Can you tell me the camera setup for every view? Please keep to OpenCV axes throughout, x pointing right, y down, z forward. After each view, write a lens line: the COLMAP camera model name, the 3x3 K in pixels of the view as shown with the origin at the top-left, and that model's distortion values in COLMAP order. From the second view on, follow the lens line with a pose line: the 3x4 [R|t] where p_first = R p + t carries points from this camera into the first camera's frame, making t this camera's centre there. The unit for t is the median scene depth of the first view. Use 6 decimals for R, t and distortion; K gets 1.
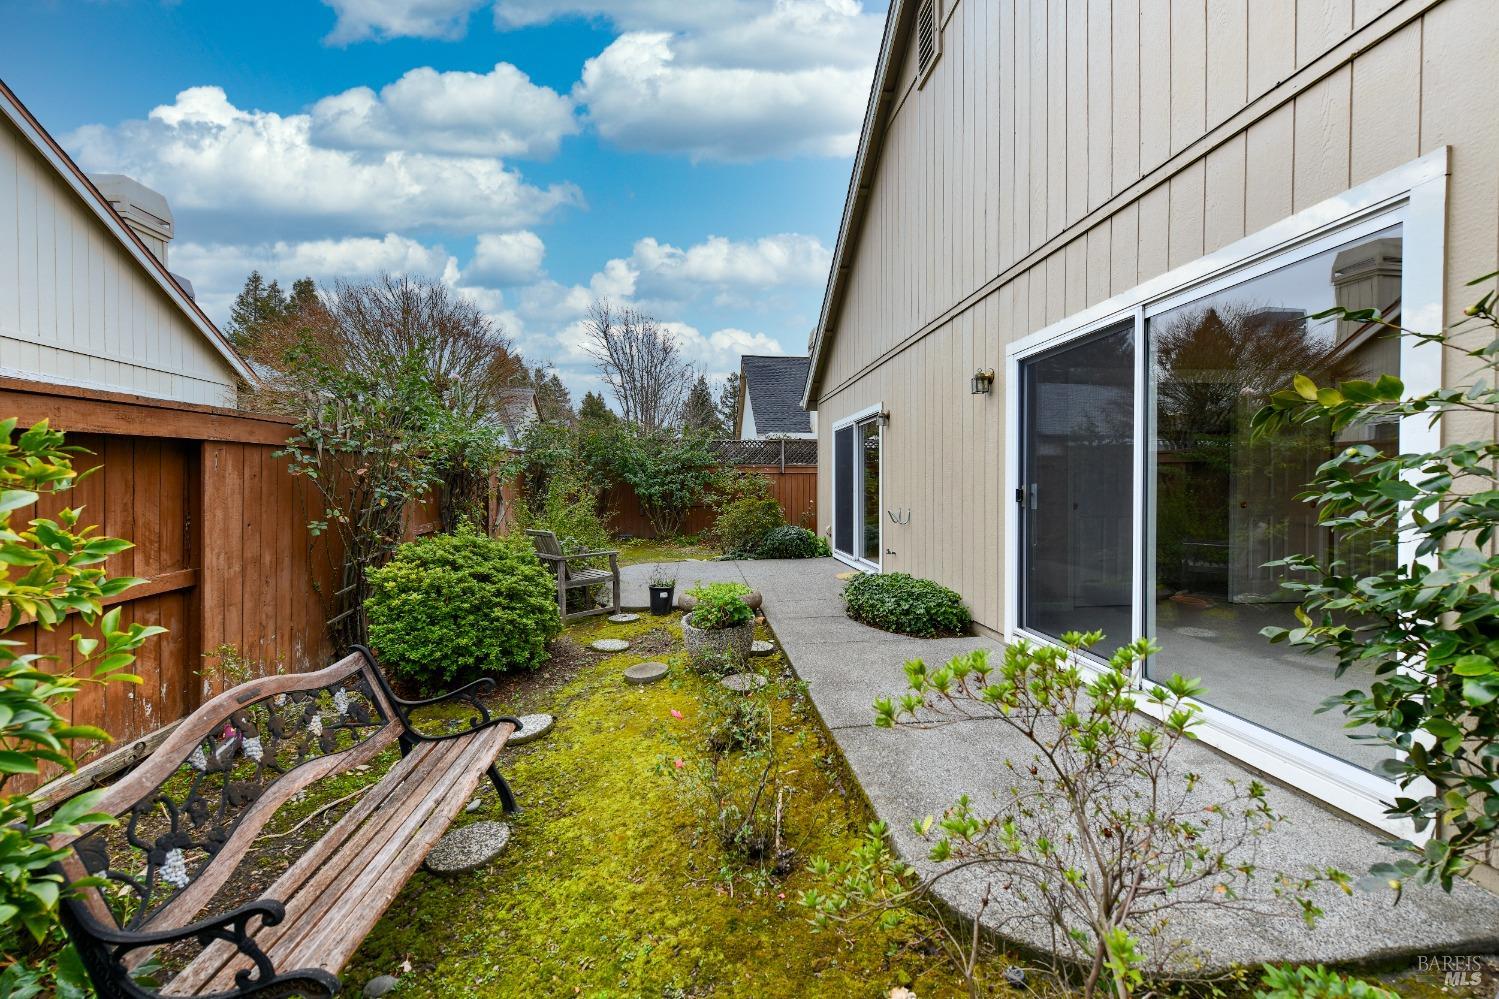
lens RADIAL K [[594.9, 0, 747.1], [0, 594.9, 490.3], [0, 0, 1]] dist [0.001107, -0.001021]
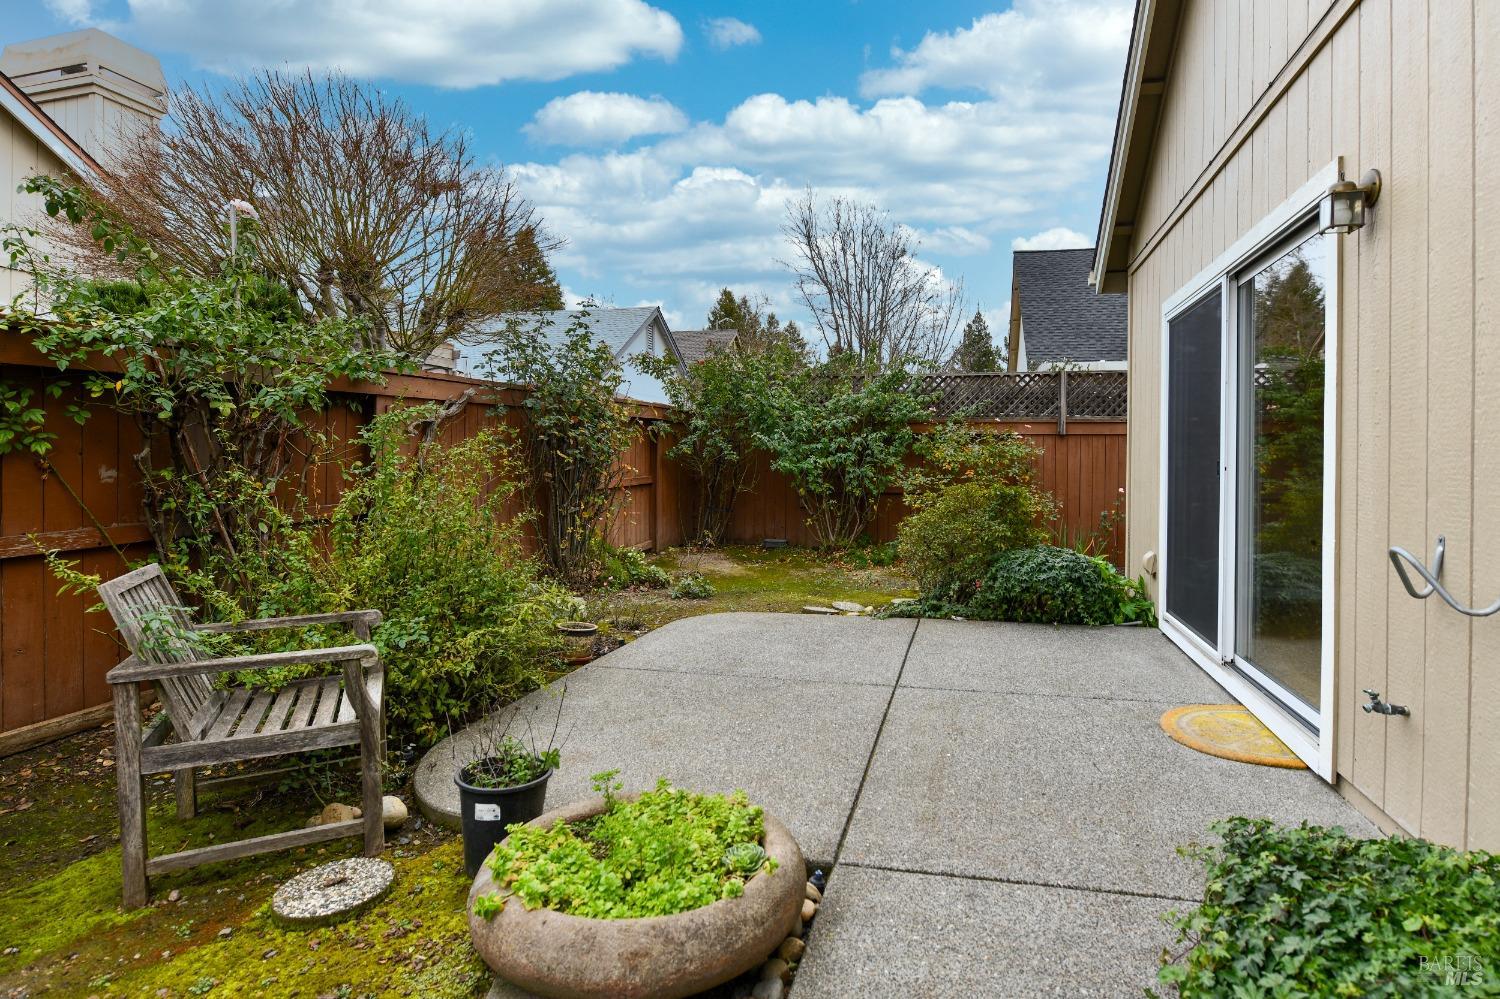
lens RADIAL K [[752.0, 0, 780.9], [0, 752.0, 457.5], [0, 0, 1]] dist [-0.001246, -0.000214]
pose [[0.941066, 0.013767, -0.337942, 0.068980], [-0.018520, 0.999770, -0.010845, 0.003164], [0.337715, 0.016464, 0.941105, 0.405854]]
